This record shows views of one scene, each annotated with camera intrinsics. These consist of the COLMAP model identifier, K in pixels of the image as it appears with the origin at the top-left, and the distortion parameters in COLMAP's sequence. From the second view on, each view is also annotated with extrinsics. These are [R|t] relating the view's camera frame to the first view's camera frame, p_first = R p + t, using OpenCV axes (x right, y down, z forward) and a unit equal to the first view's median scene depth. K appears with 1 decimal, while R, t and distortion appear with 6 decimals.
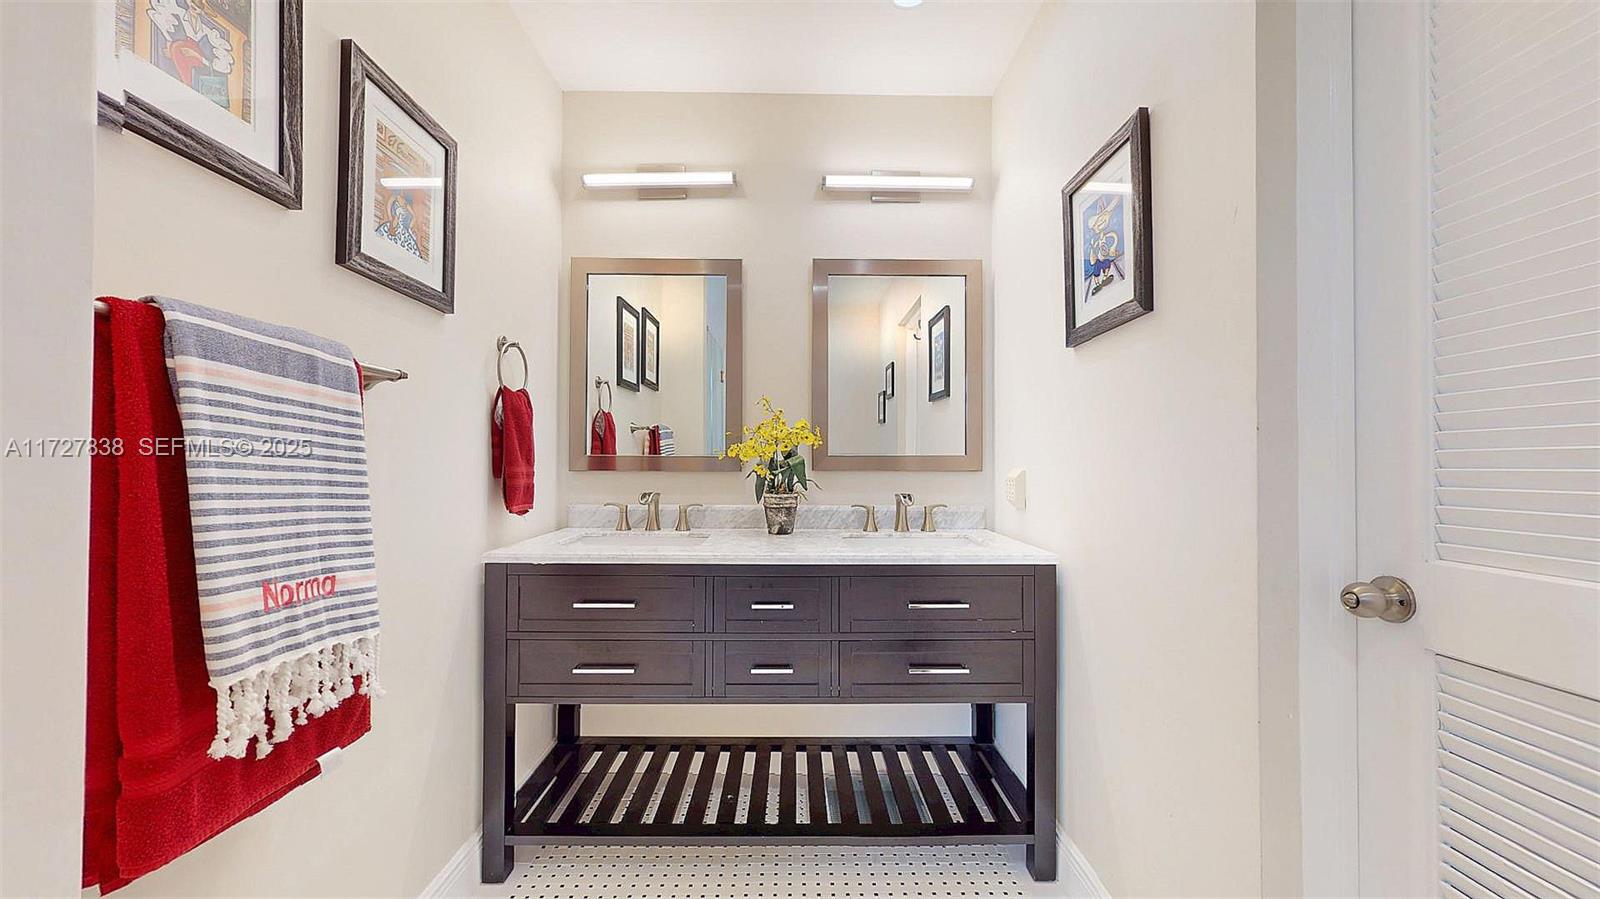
lens RADIAL K [[586.2, 0, 795.7], [0, 586.2, 455.1], [0, 0, 1]] dist [0.000640, -0.000244]
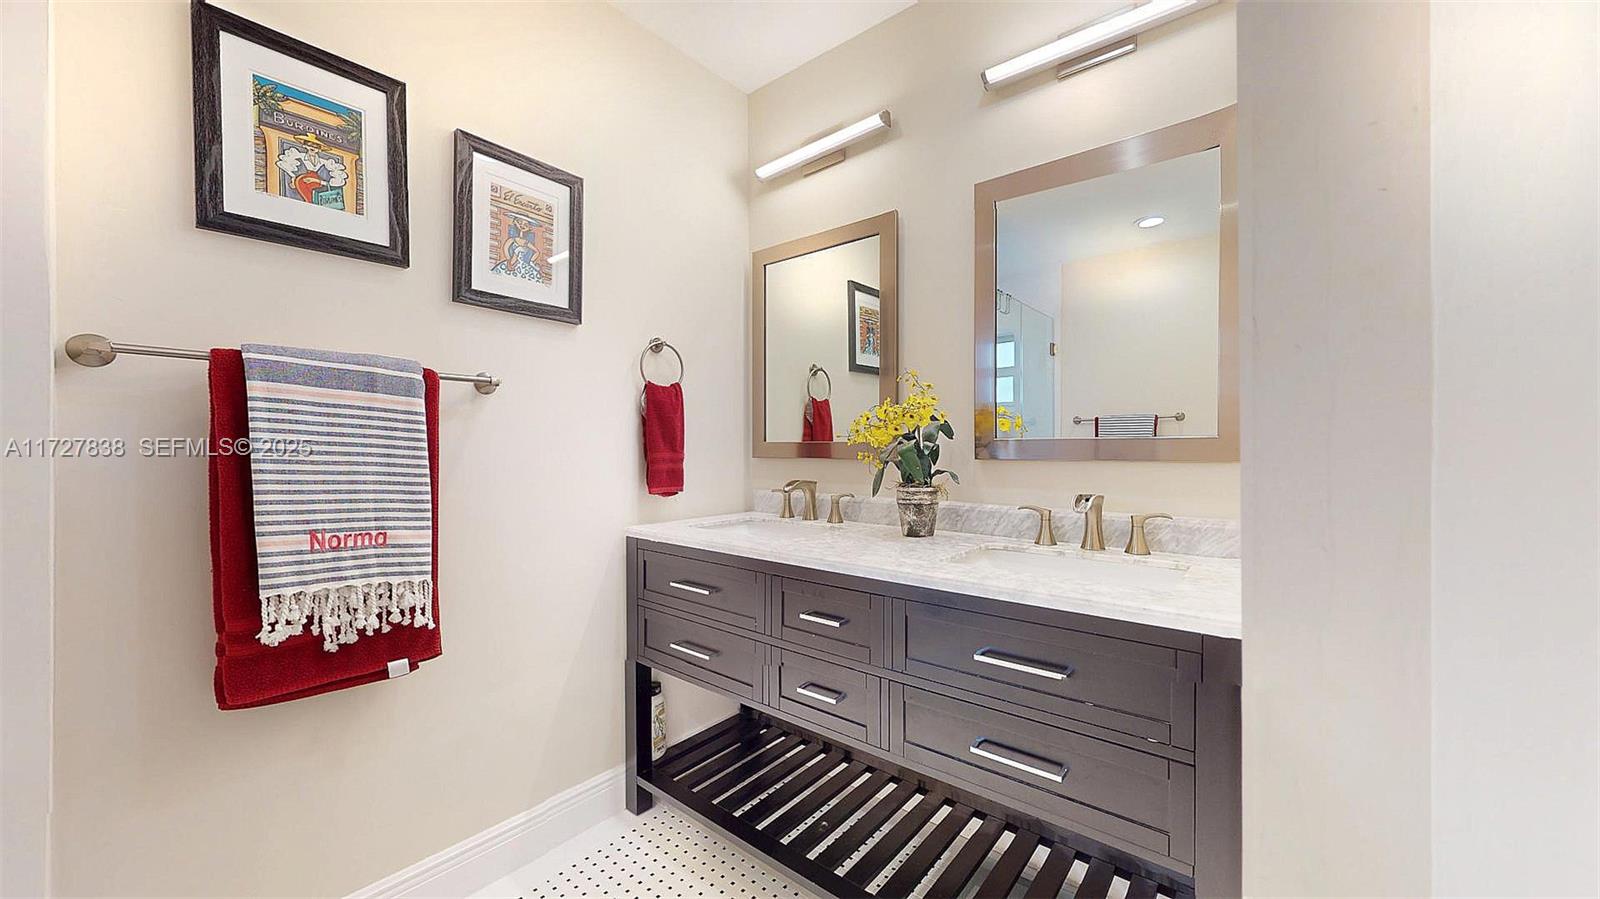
lens RADIAL K [[586.2, 0, 798.9], [0, 586.2, 452.8], [0, 0, 1]] dist [0.000640, -0.000244]
pose [[0.758601, 0.001919, -0.651553, 0.822481], [0.009706, 0.999851, 0.014245, 0.010591], [0.651484, -0.017130, 0.758469, 0.587301]]
